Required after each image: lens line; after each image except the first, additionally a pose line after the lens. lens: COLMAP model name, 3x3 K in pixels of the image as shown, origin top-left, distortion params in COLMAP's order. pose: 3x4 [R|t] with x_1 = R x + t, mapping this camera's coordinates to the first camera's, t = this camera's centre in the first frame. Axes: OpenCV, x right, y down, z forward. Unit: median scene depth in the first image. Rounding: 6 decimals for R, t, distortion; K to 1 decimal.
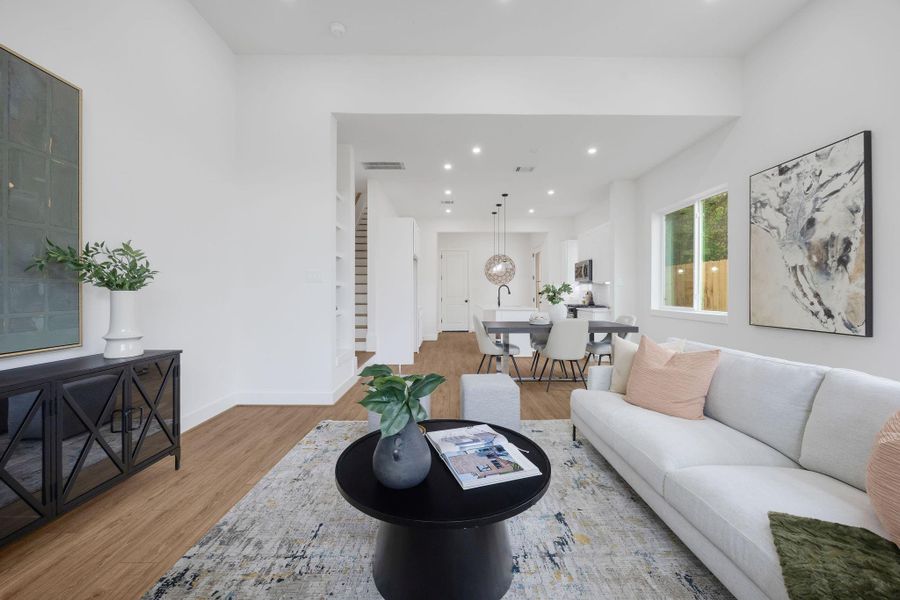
lens RADIAL K [[353.5, 0, 452.8], [0, 353.5, 293.2], [0, 0, 1]] dist [-0.007695, 0.001421]
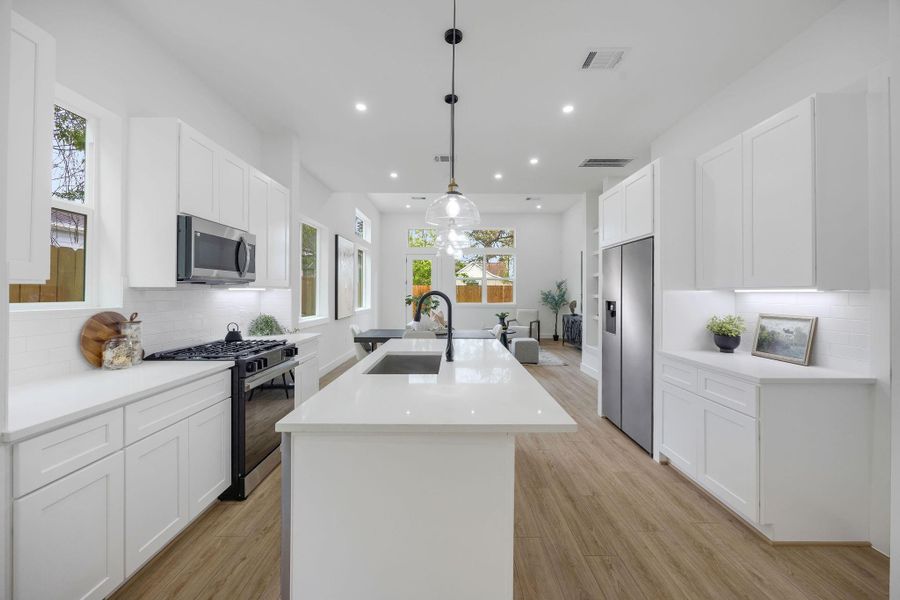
lens RADIAL K [[353.5, 0, 448.9], [0, 353.5, 290.4], [0, 0, 1]] dist [-0.007695, 0.001421]
pose [[-0.999912, -0.005865, 0.011894, 0.318622], [-0.005944, 0.999960, -0.006630, -0.054300], [-0.011854, -0.006700, -0.999907, 3.255166]]
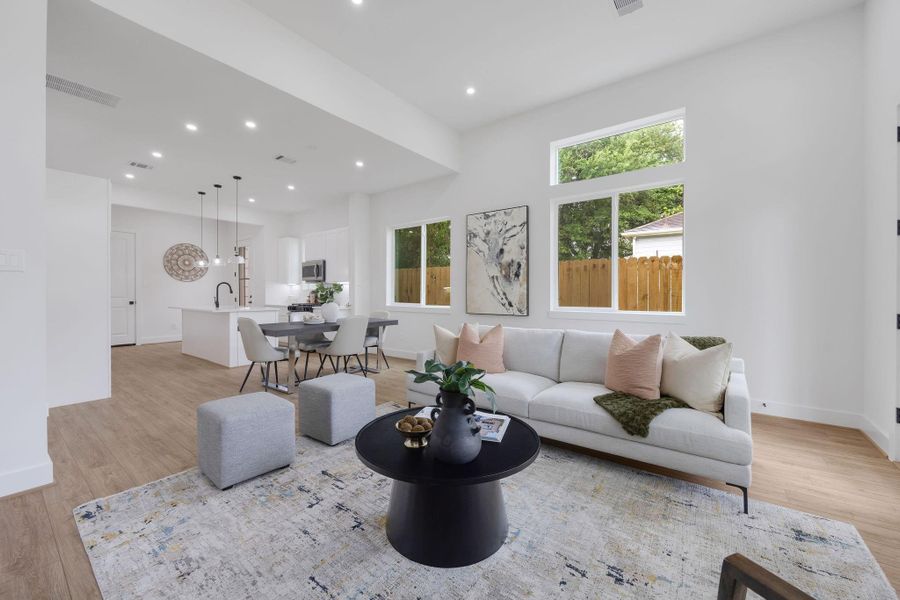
lens RADIAL K [[353.5, 0, 448.4], [0, 353.5, 293.9], [0, 0, 1]] dist [-0.007695, 0.001421]
pose [[0.610733, -0.002471, 0.791833, -0.486013], [-0.001601, 0.999989, 0.004356, -0.000382], [-0.791835, -0.003928, 0.610723, 0.153543]]
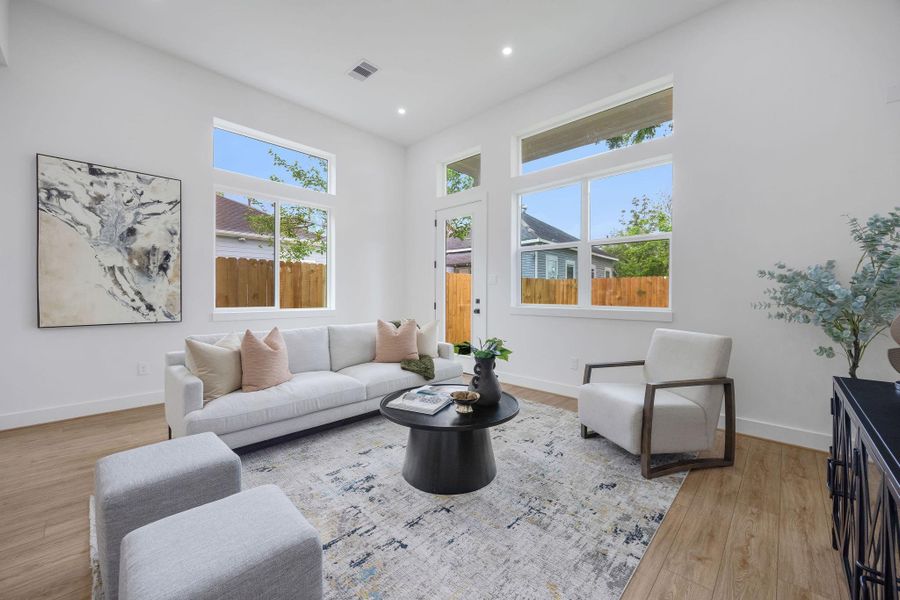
lens RADIAL K [[353.5, 0, 451.1], [0, 353.5, 296.8], [0, 0, 1]] dist [-0.007695, 0.001421]
pose [[-0.718004, -0.009773, 0.695971, -0.556331], [-0.005303, 0.999949, 0.008571, 0.001885], [-0.696019, 0.002463, -0.718019, 1.078739]]
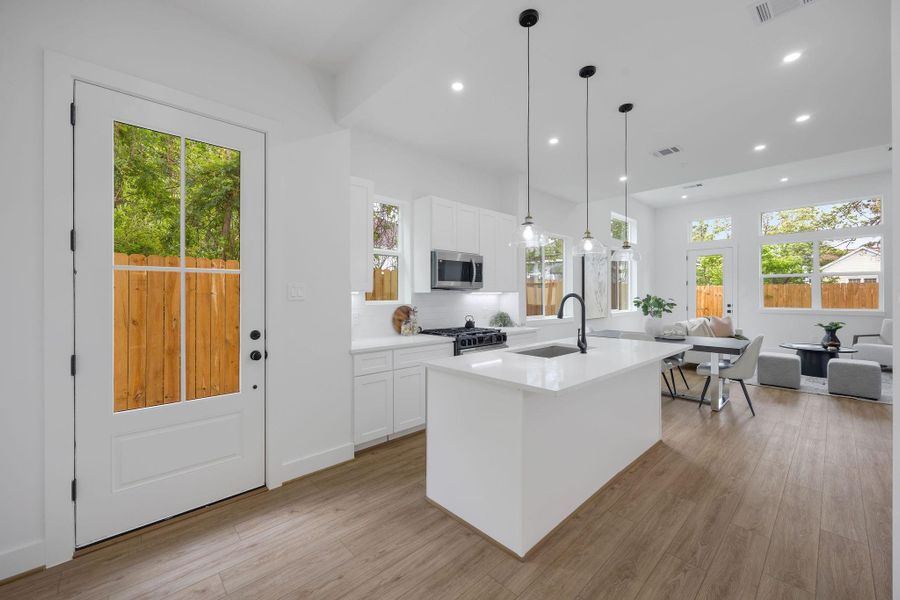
lens RADIAL K [[353.5, 0, 448.2], [0, 353.5, 294.2], [0, 0, 1]] dist [-0.007695, 0.001421]
pose [[-0.665234, 0.002326, 0.746632, -0.109584], [0.001566, 0.999997, -0.001720, -0.054585], [-0.746634, 0.000025, -0.665235, 3.337318]]
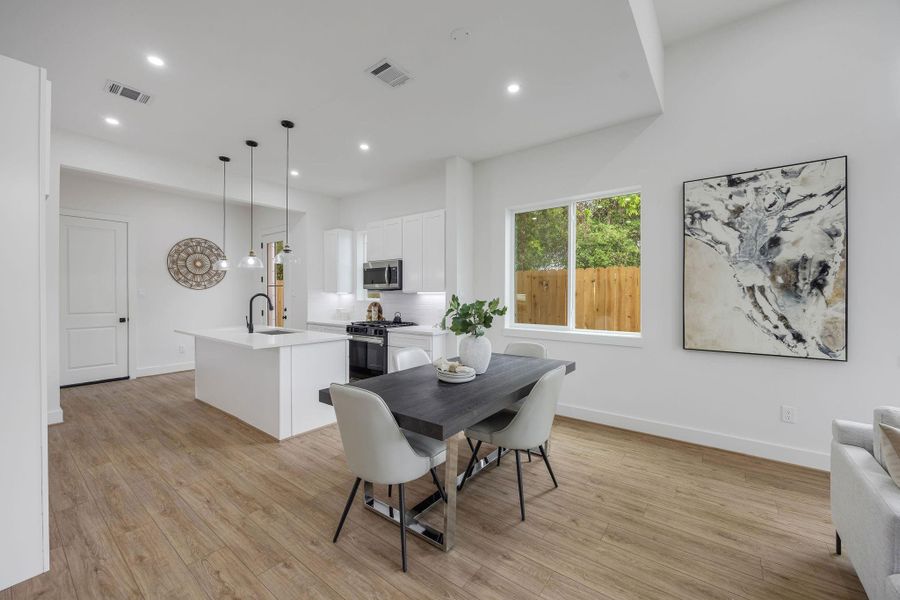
lens RADIAL K [[353.5, 0, 449.8], [0, 353.5, 295.8], [0, 0, 1]] dist [-0.007695, 0.001421]
pose [[0.613283, -0.002868, 0.789858, -0.265680], [-0.000838, 0.999990, 0.004281, -0.056576], [-0.789863, -0.003287, 0.613275, 1.087959]]
